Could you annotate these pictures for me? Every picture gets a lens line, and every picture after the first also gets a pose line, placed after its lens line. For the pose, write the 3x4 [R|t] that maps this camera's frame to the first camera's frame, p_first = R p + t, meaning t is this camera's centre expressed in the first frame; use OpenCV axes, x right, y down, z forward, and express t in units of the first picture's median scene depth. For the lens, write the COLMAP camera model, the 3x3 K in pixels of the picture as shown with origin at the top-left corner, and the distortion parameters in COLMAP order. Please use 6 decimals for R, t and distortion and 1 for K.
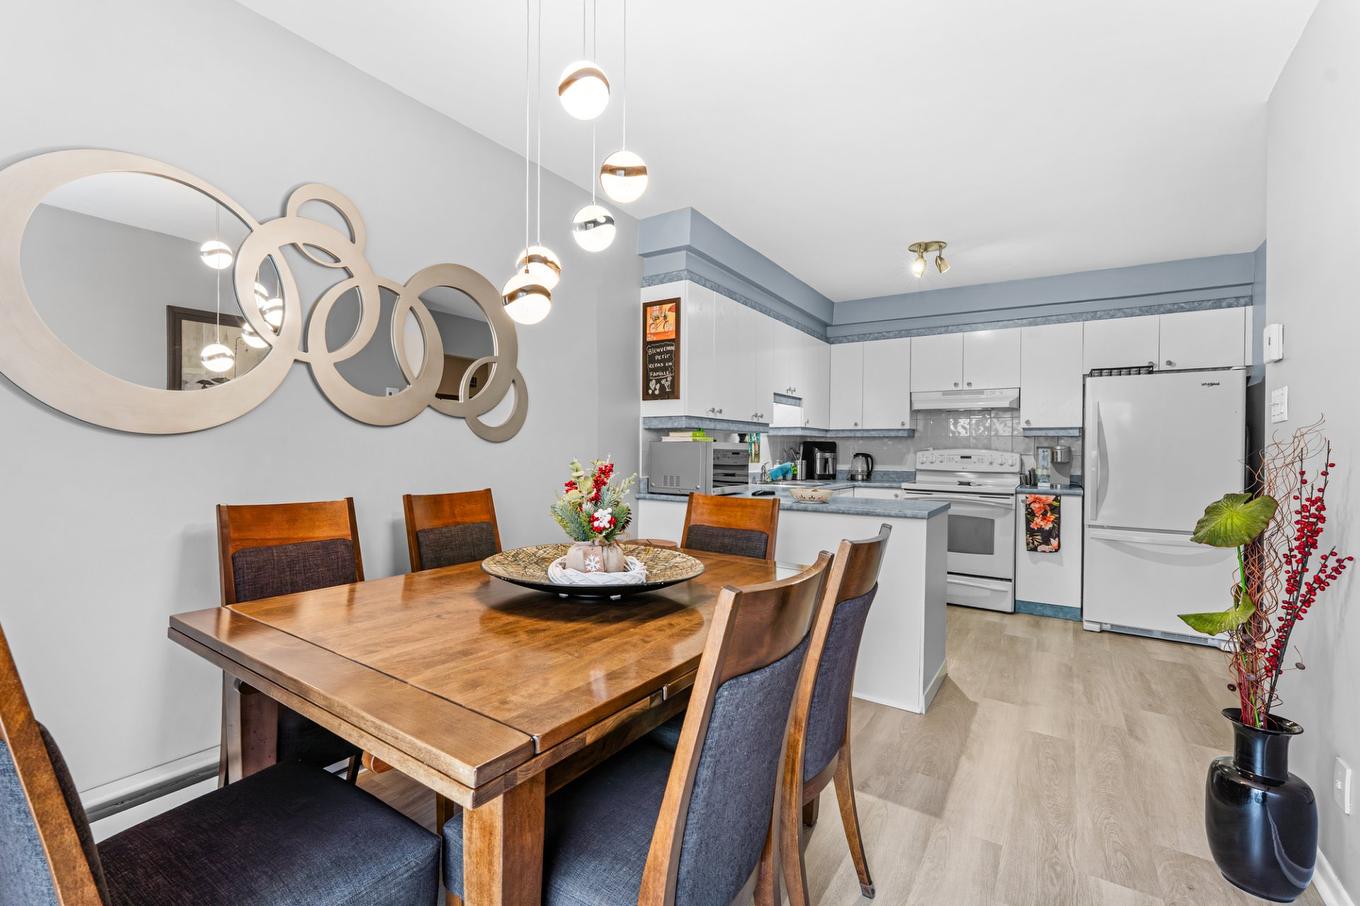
lens RADIAL K [[606.9, 0, 637.0], [0, 606.9, 445.4], [0, 0, 1]] dist [-0.000932, -0.000117]
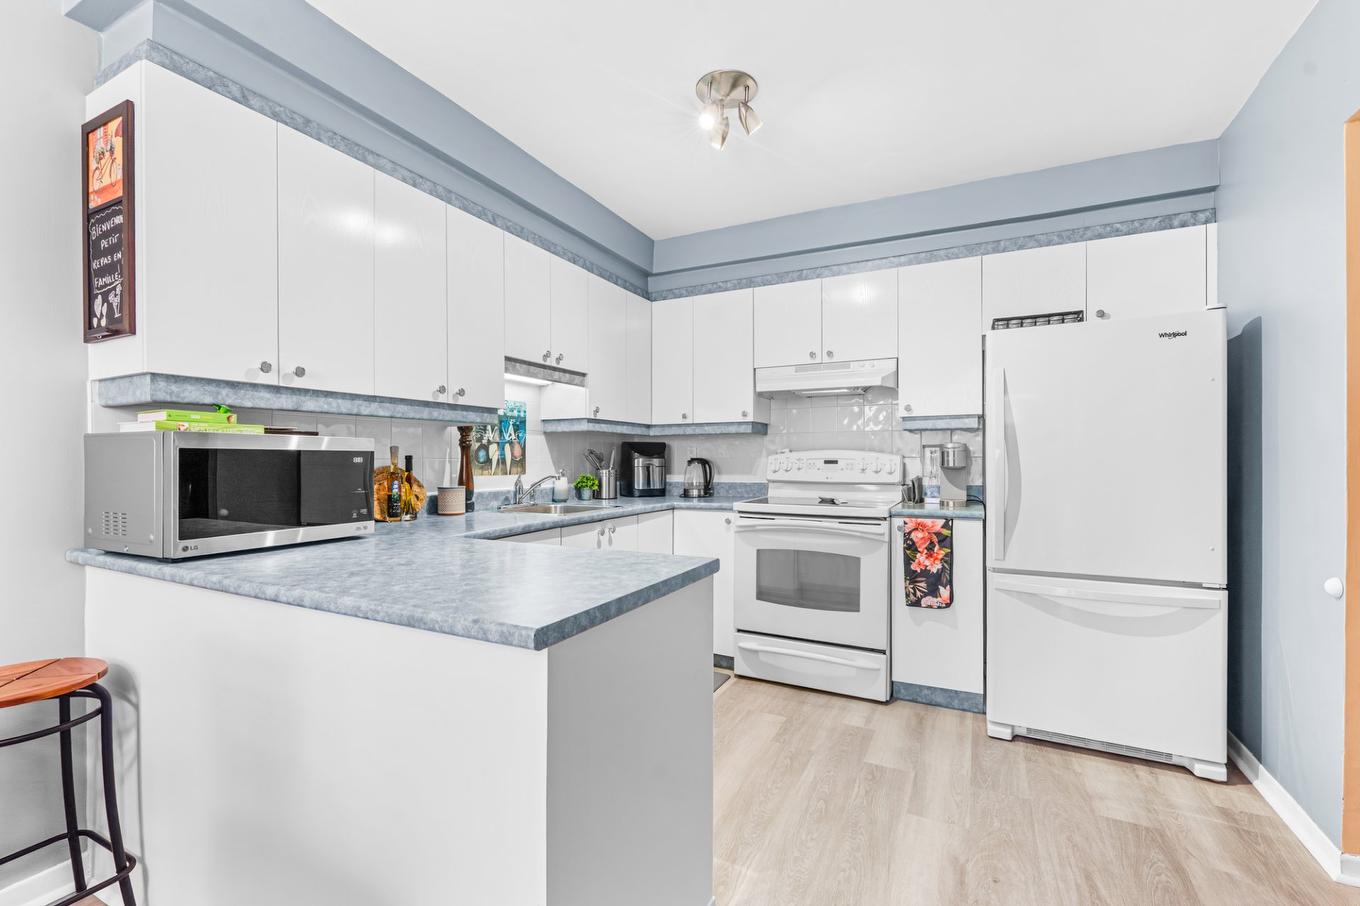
lens RADIAL K [[592.6, 0, 680.0], [0, 592.6, 453.0], [0, 0, 1]] dist [-0.001774, -0.000326]
pose [[0.988042, -0.010551, 0.153824, 0.306673], [0.011231, 0.999931, -0.003555, 0.011159], [-0.153775, 0.005240, 0.988092, 0.410033]]
